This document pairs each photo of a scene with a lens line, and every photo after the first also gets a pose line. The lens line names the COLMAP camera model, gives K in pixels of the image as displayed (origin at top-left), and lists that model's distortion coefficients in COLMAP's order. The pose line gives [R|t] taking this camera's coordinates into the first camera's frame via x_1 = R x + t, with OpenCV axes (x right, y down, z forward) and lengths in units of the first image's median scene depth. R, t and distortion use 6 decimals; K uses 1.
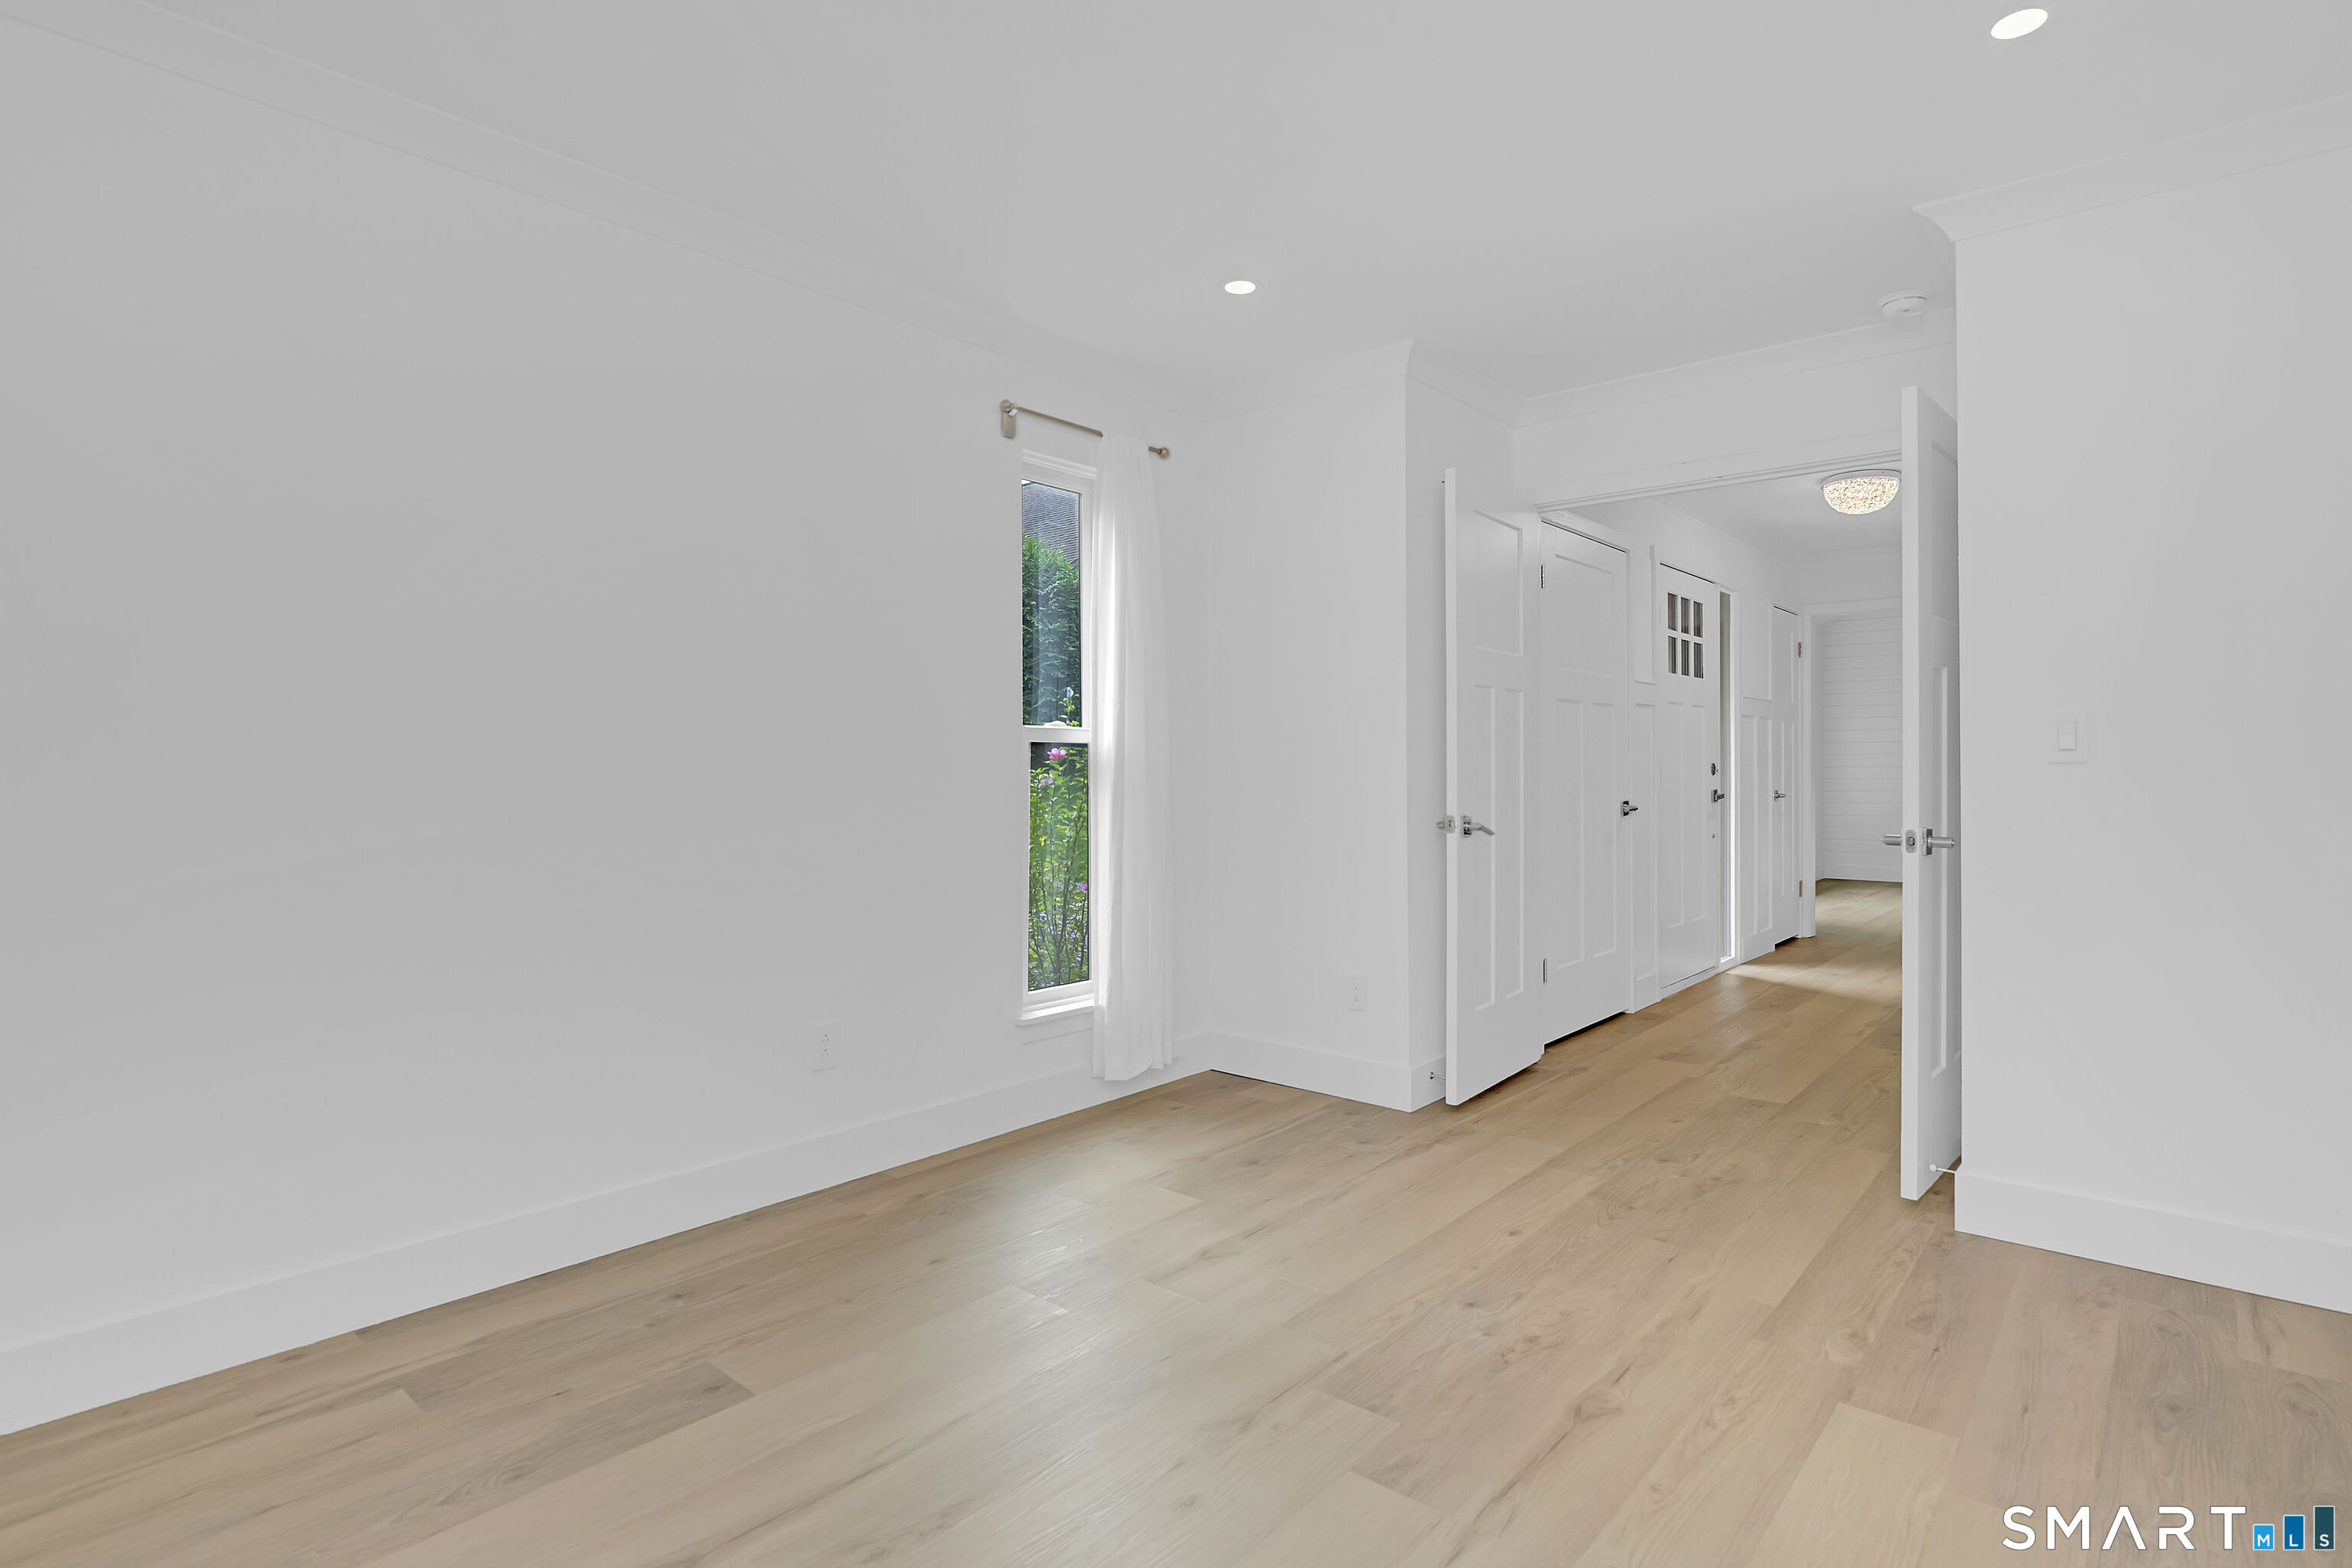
lens RADIAL K [[1173.9, 0, 1176.0], [0, 1173.9, 773.2], [0, 0, 1]] dist [-0.007919, -0.002122]
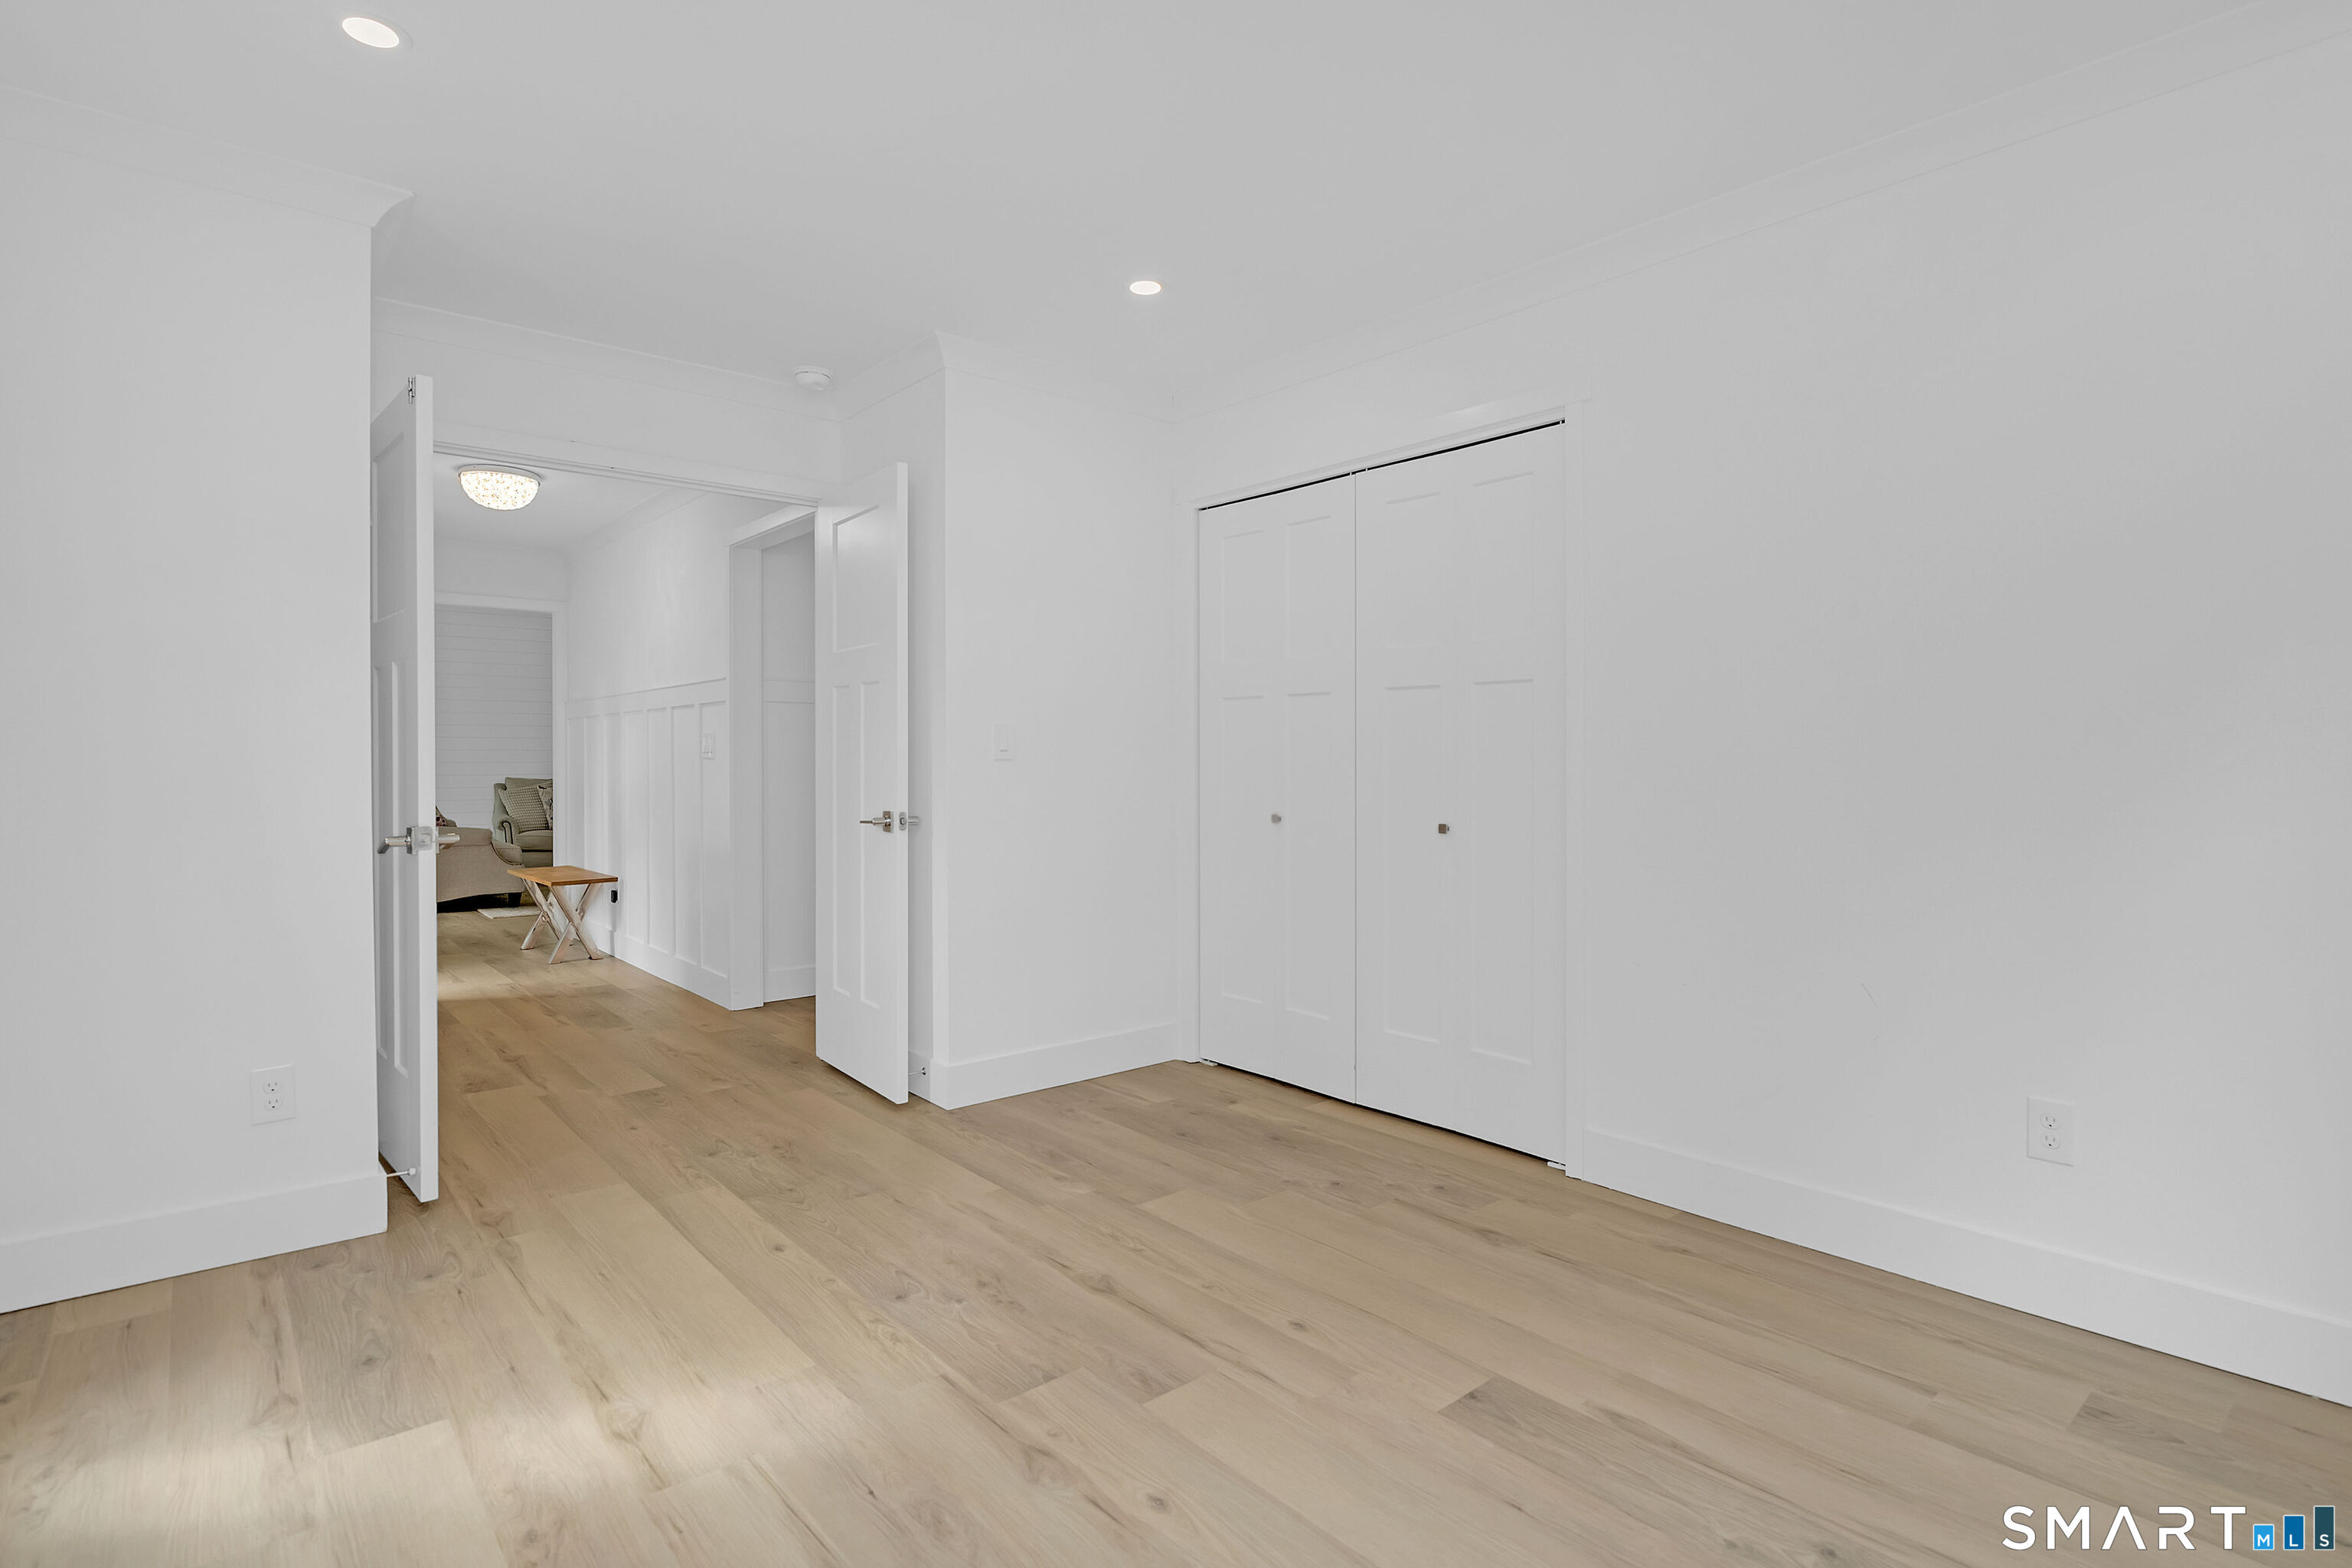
lens RADIAL K [[1173.9, 0, 1197.6], [0, 1173.9, 761.0], [0, 0, 1]] dist [-0.007919, -0.002122]
pose [[0.136859, 0.001670, 0.990589, -0.606324], [0.007661, 0.999967, -0.002745, -0.001728], [-0.990561, 0.007964, 0.136841, 0.517006]]
